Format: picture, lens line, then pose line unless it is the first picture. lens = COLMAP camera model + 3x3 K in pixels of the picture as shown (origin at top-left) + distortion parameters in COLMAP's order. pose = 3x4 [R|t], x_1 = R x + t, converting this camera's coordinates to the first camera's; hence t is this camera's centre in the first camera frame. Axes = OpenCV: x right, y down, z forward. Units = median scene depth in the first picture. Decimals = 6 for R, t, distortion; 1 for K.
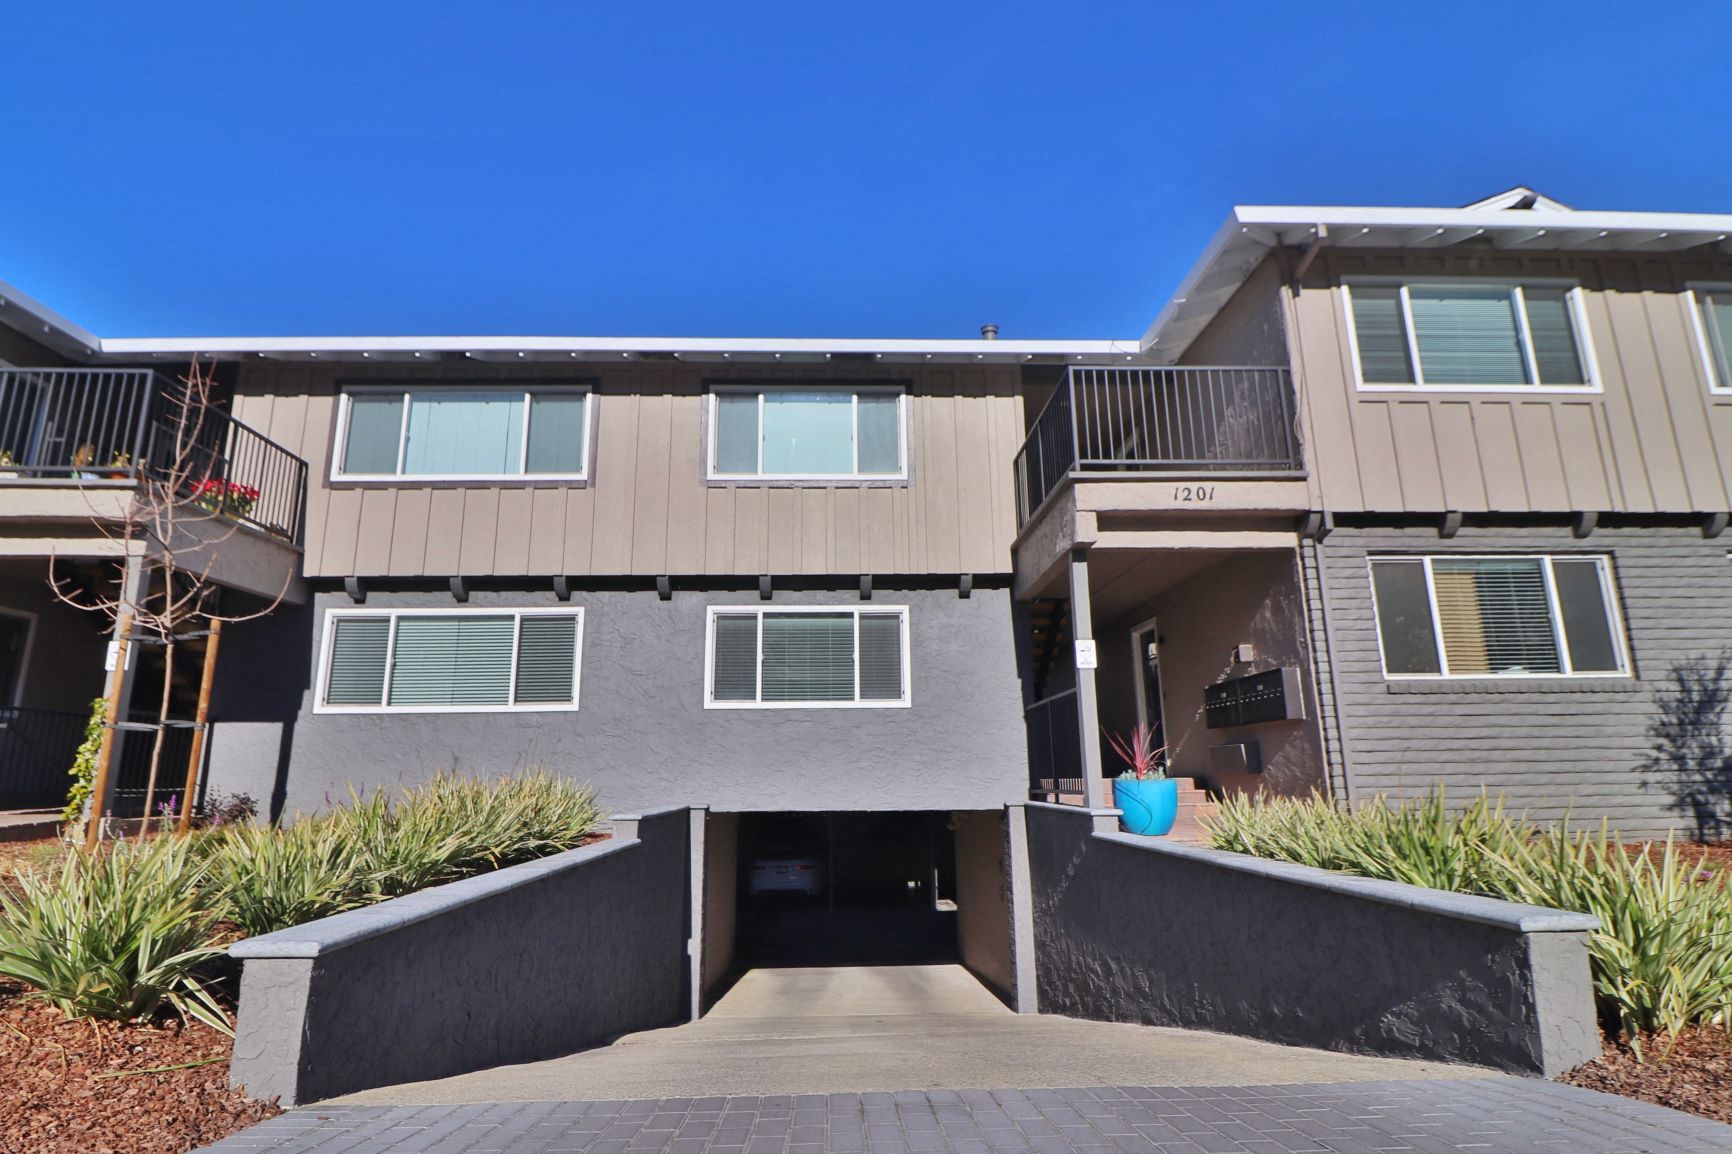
lens RADIAL K [[941.0, 0, 871.5], [0, 941.0, 547.8], [0, 0, 1]] dist [0.004745, -0.017454]
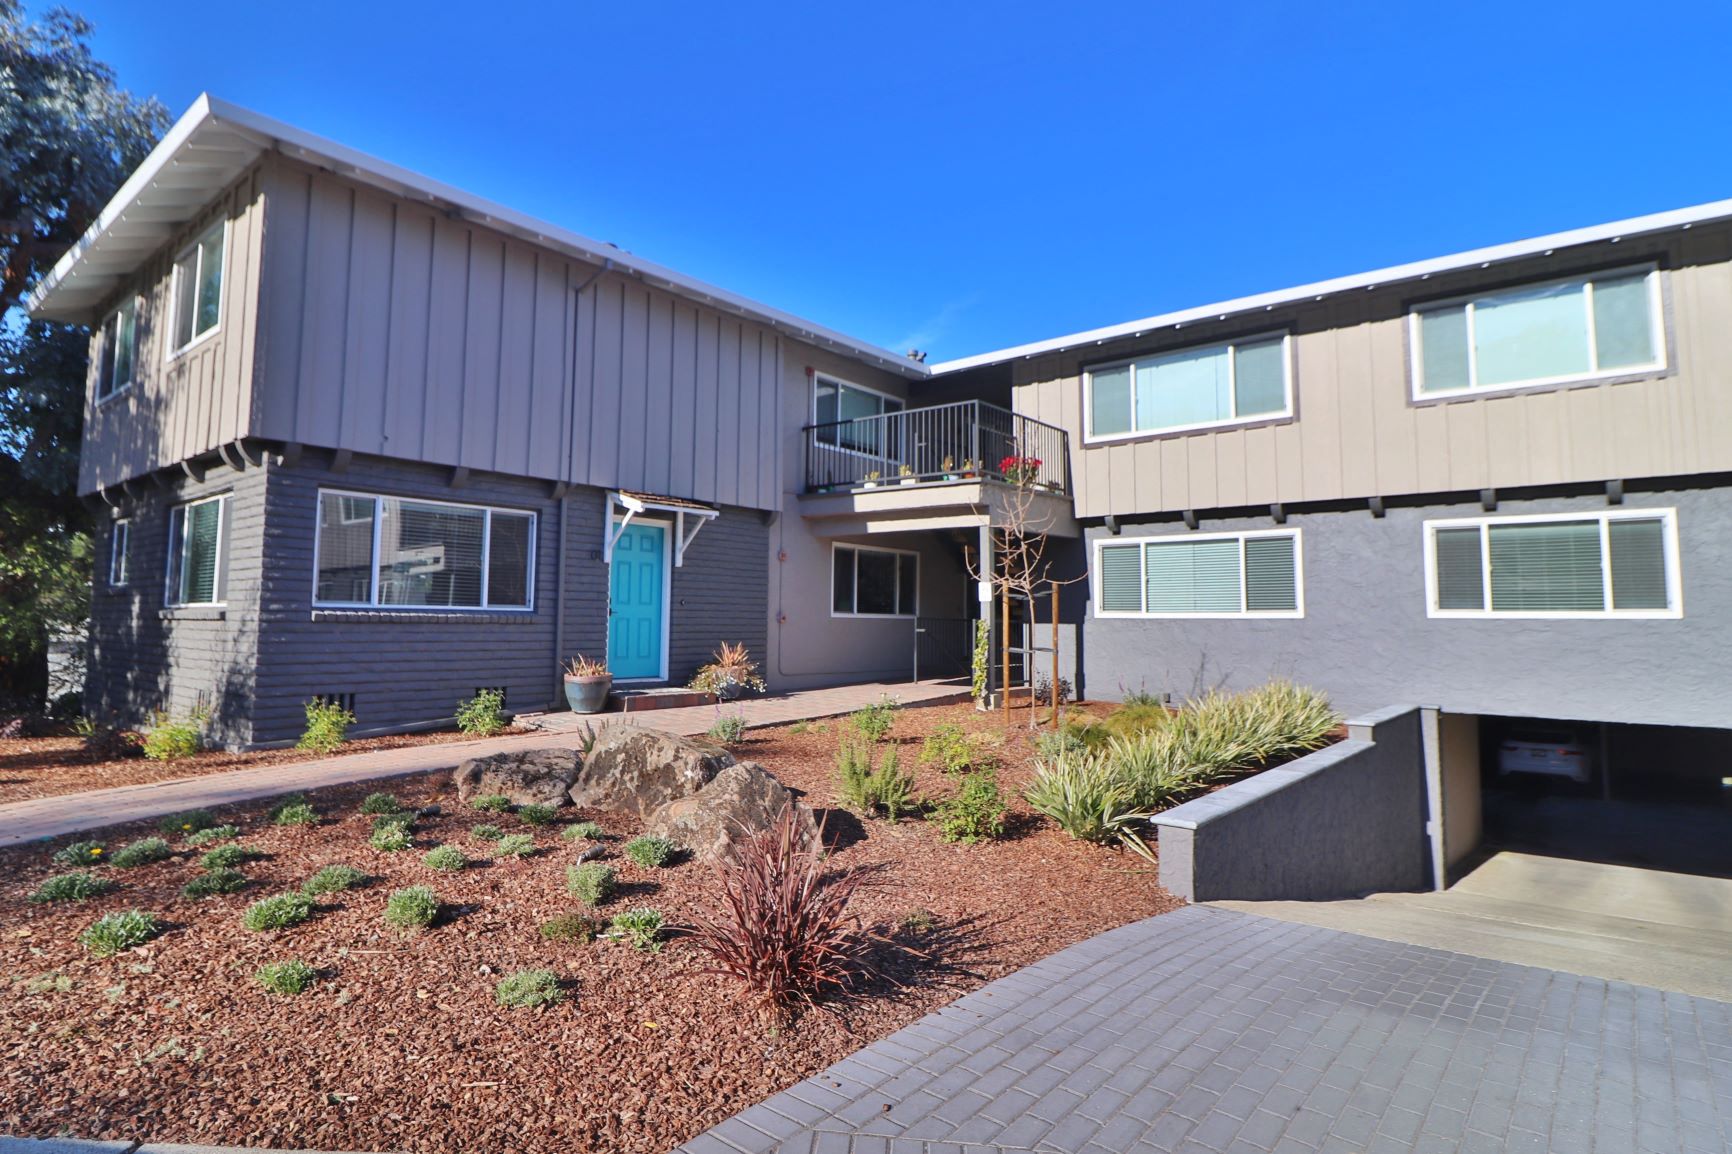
lens RADIAL K [[934.0, 0, 847.0], [0, 934.0, 544.0], [0, 0, 1]] dist [0.003466, -0.017180]
pose [[0.741331, -0.038391, -0.670041, 0.045745], [0.142823, 0.984519, 0.101610, -0.112638], [0.655767, -0.171024, 0.735337, -0.199135]]
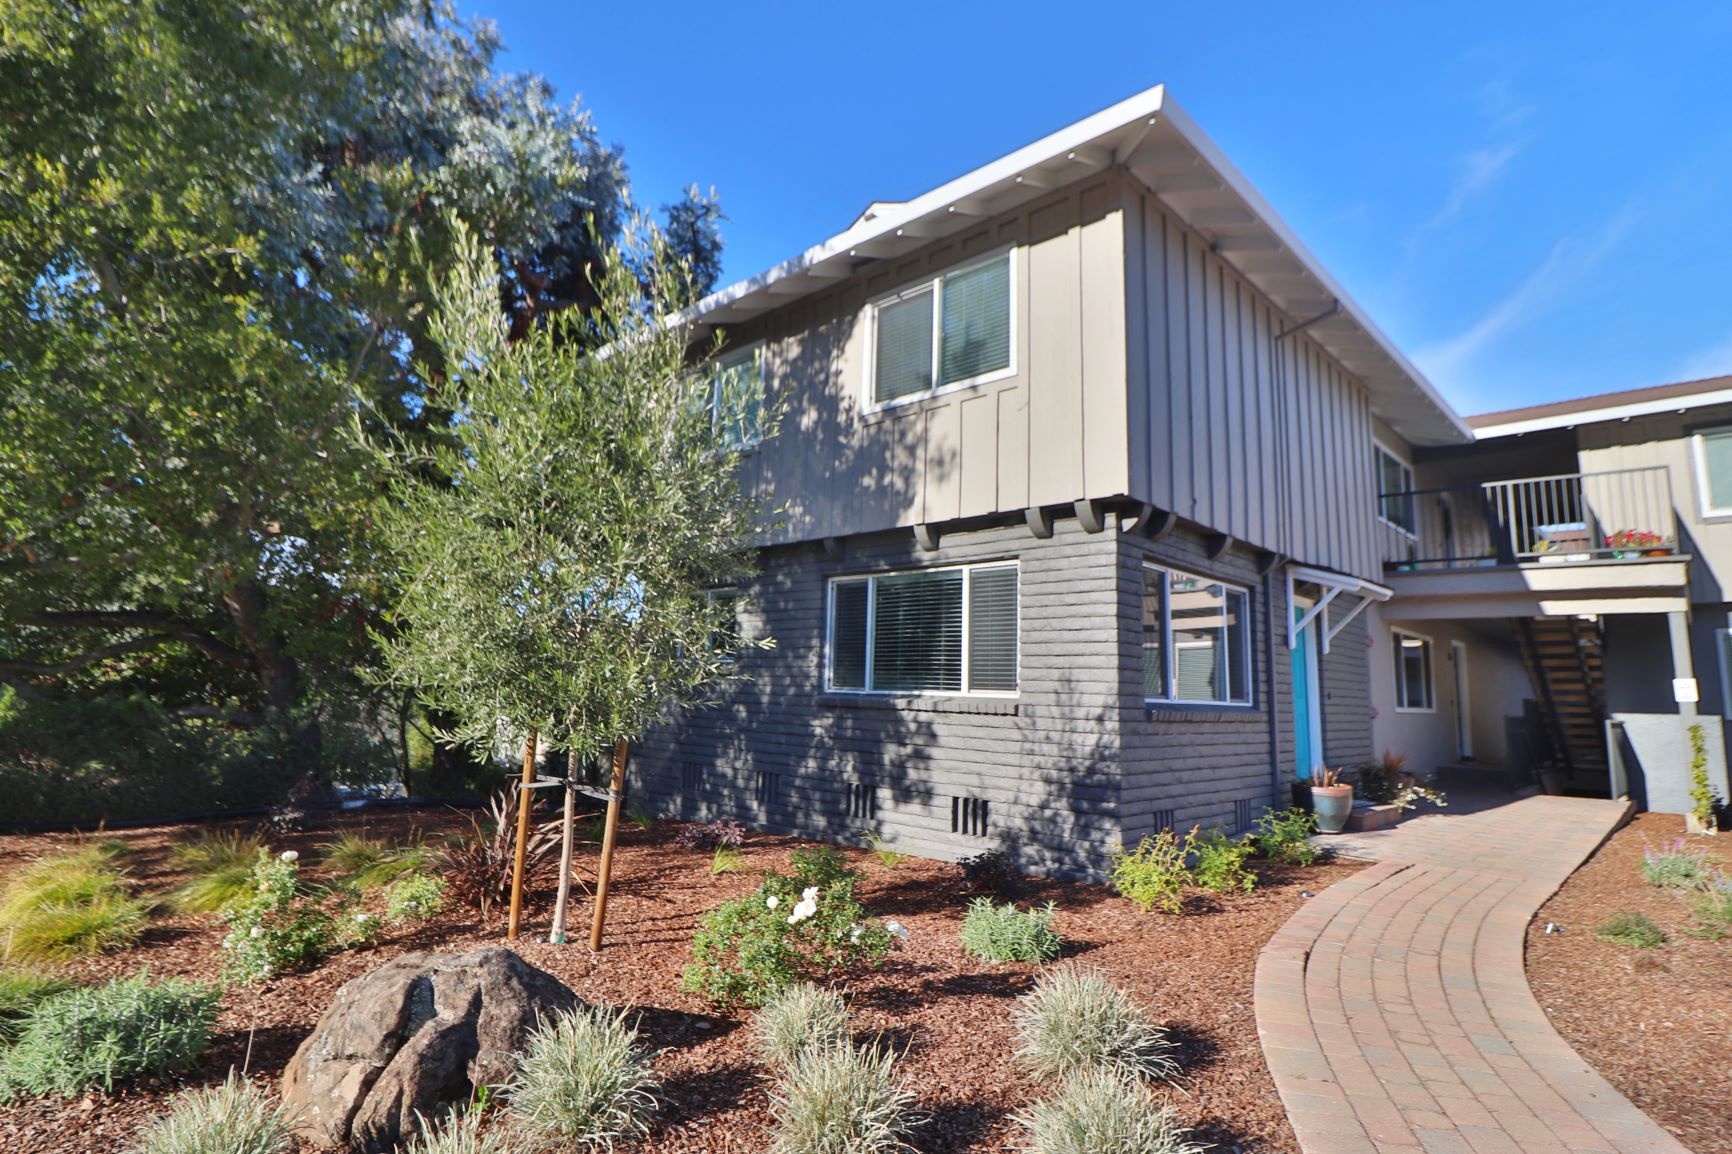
lens RADIAL K [[934.0, 0, 847.0], [0, 934.0, 544.0], [0, 0, 1]] dist [0.003466, -0.017180]
pose [[0.701083, -0.081792, -0.708374, -0.513238], [0.132215, 0.991085, 0.016419, -0.195616], [0.700716, -0.105168, 0.705647, -0.530449]]
